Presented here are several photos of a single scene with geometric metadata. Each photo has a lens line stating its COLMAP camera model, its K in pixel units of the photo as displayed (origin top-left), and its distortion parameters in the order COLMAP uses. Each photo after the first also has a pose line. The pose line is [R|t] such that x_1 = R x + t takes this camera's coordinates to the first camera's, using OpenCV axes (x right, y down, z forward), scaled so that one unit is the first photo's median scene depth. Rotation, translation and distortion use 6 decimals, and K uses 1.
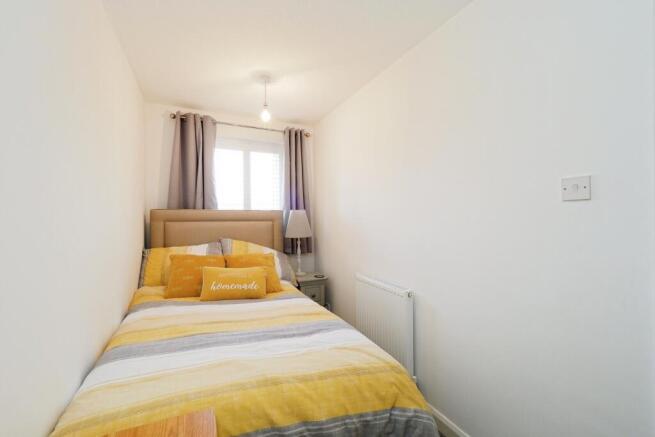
lens RADIAL K [[271.7, 0, 327.5], [0, 271.7, 218.5], [0, 0, 1]] dist [-0.000350, -0.000080]
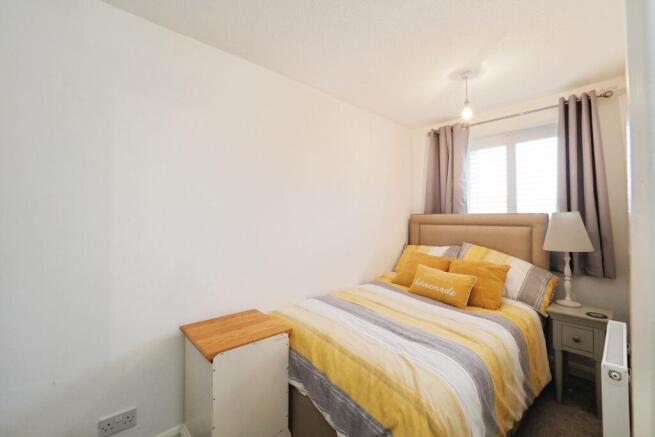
lens RADIAL K [[280.2, 0, 320.7], [0, 280.2, 216.2], [0, 0, 1]] dist [-0.000320, -0.000099]
pose [[0.288868, -0.004694, -0.957357, 0.458126], [-0.007788, 0.999943, -0.007253, -0.012296], [0.957337, 0.009551, 0.288815, 0.205592]]
